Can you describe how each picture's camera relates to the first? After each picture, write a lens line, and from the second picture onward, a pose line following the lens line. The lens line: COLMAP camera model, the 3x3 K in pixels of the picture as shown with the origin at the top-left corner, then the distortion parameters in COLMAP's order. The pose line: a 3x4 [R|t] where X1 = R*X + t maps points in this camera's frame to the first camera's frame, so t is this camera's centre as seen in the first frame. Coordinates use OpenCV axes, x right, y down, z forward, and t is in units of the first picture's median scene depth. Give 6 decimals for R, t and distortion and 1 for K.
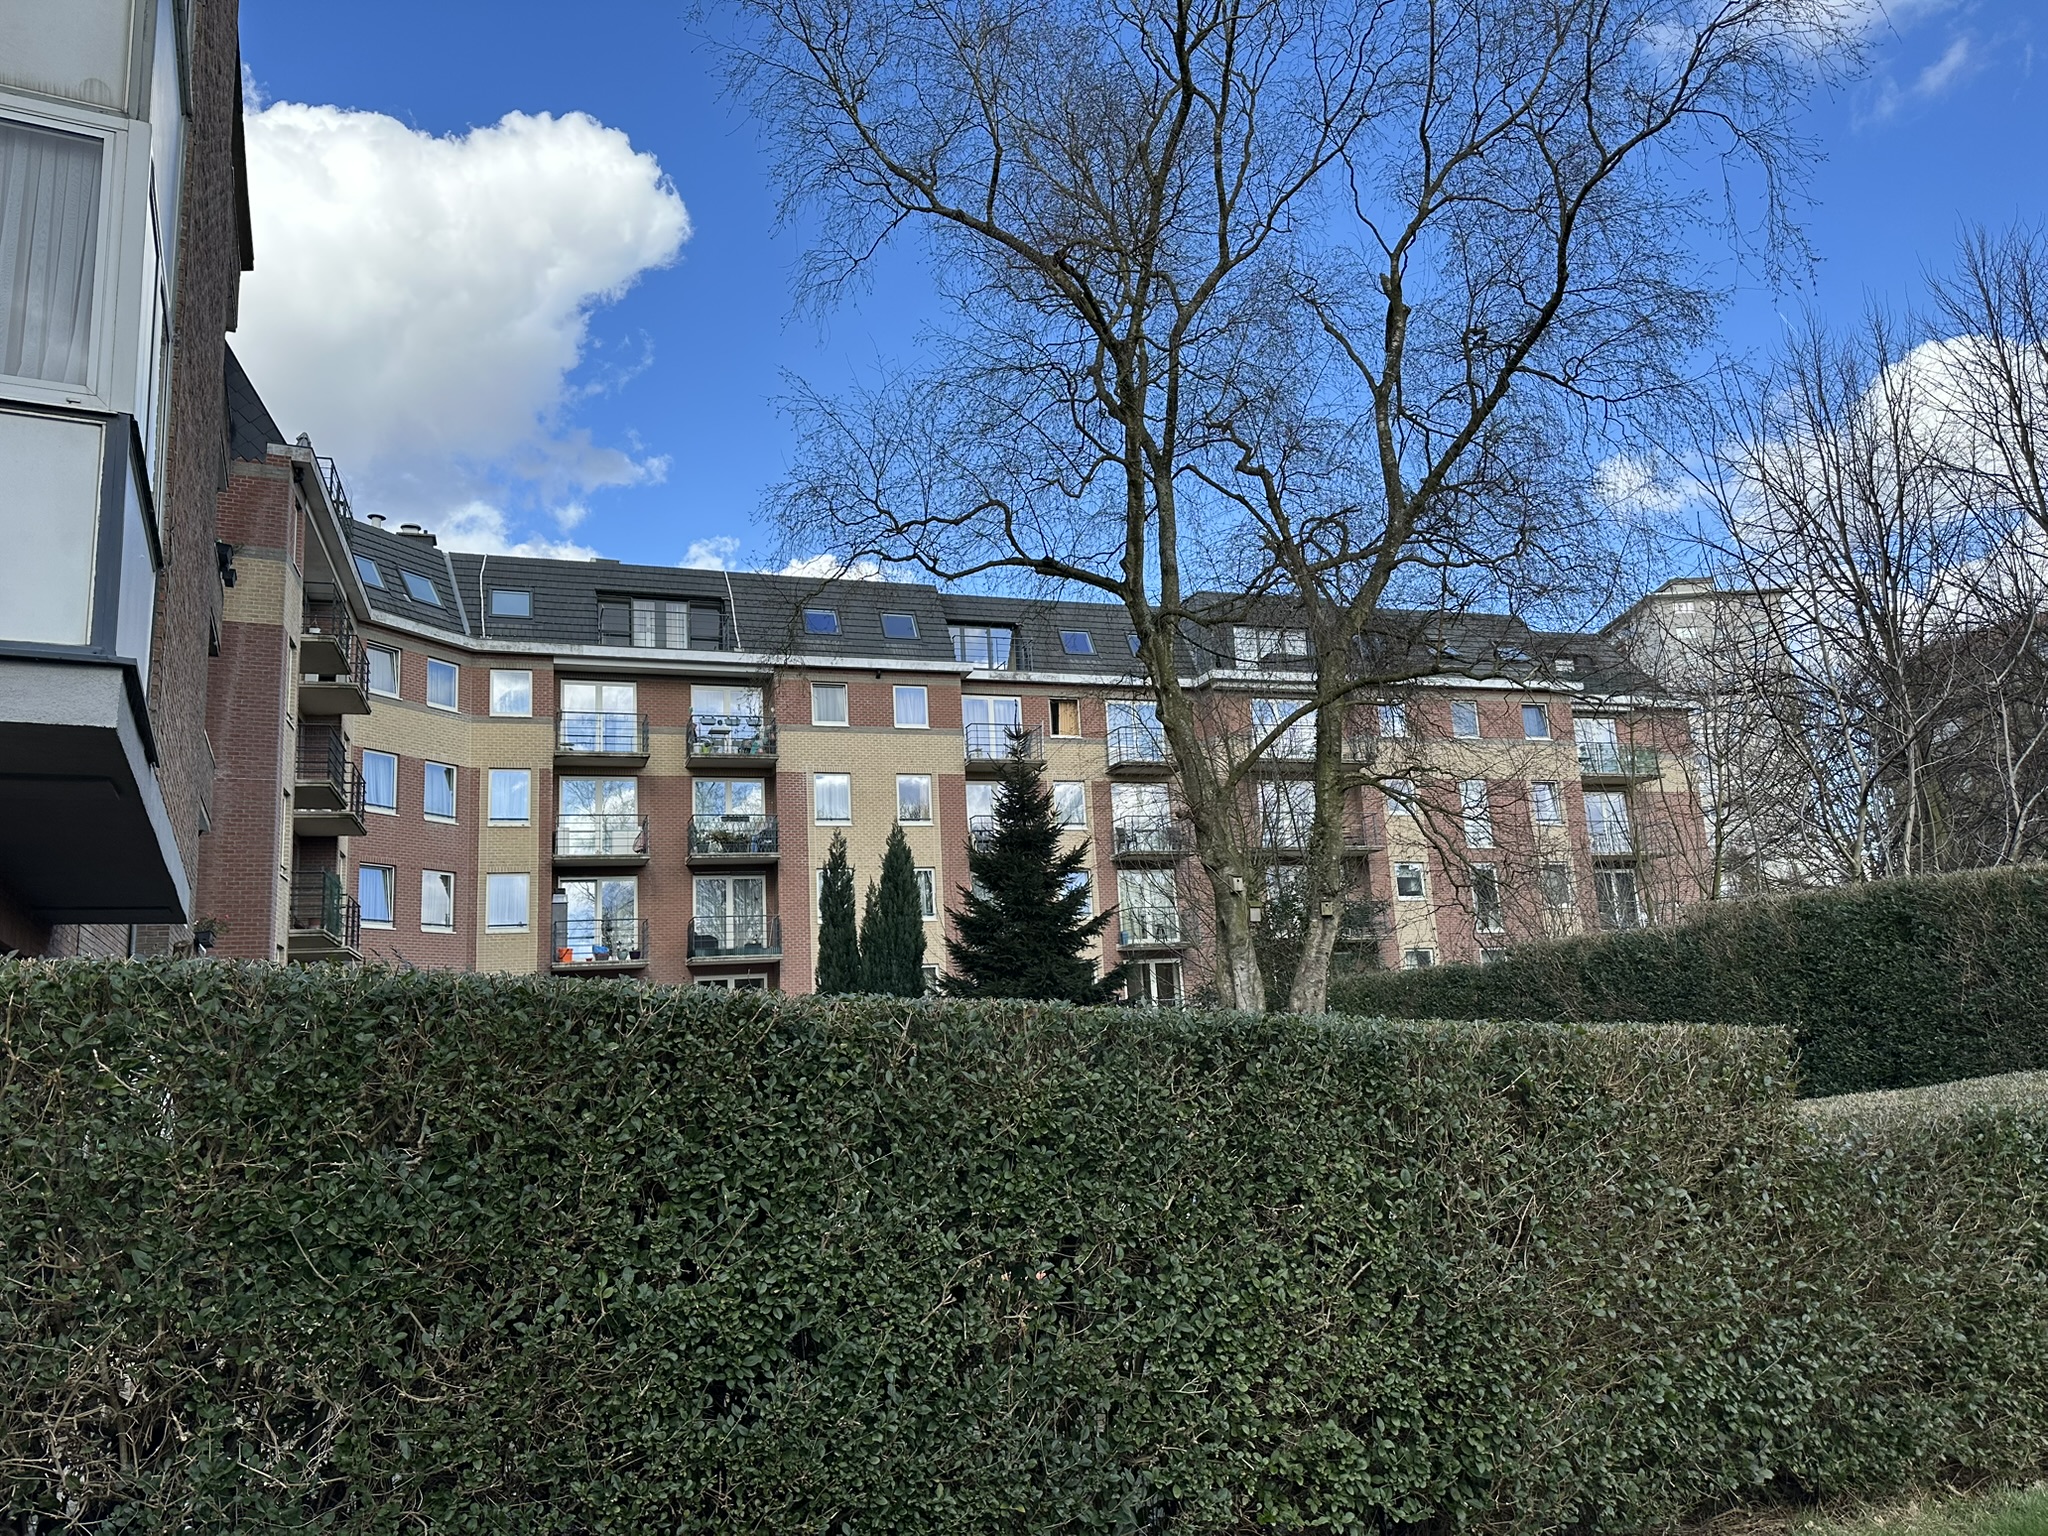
lens RADIAL K [[1409.8, 0, 1030.1], [0, 1409.8, 752.4], [0, 0, 1]] dist [0.151196, -0.216125]
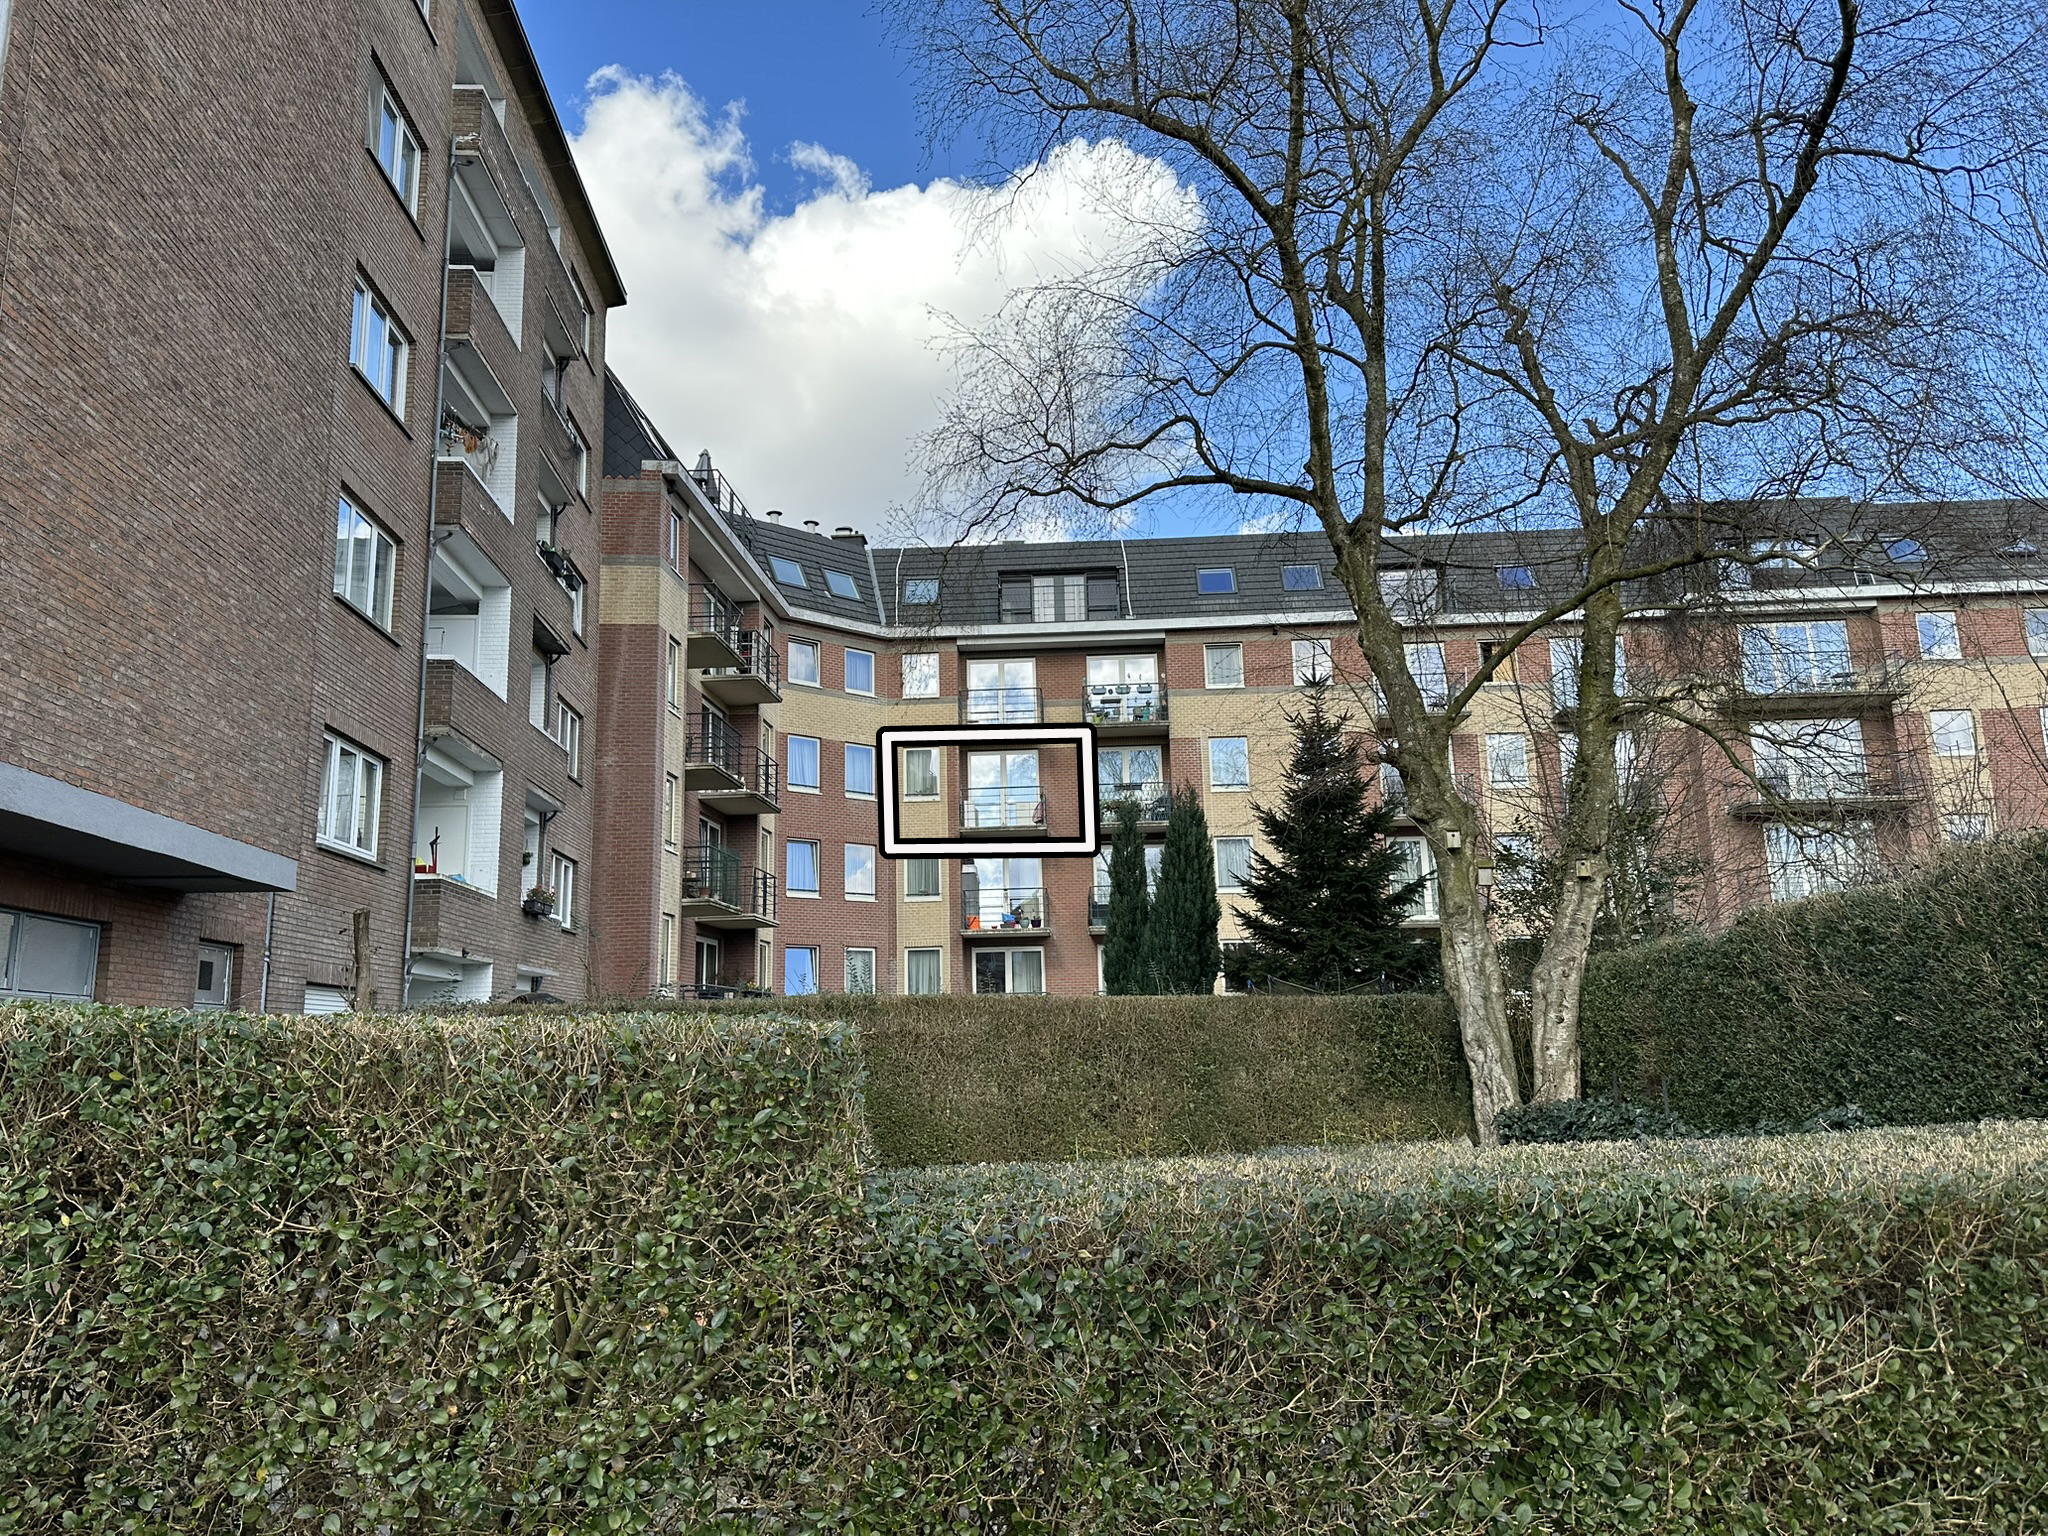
lens RADIAL K [[1409.8, 0, 1030.1], [0, 1409.8, 752.4], [0, 0, 1]] dist [0.151196, -0.216125]
pose [[0.926748, -0.044560, -0.373031, 0.098485], [0.051933, 0.998603, 0.009735, 0.009179], [0.372076, -0.028395, 0.927768, 0.060376]]
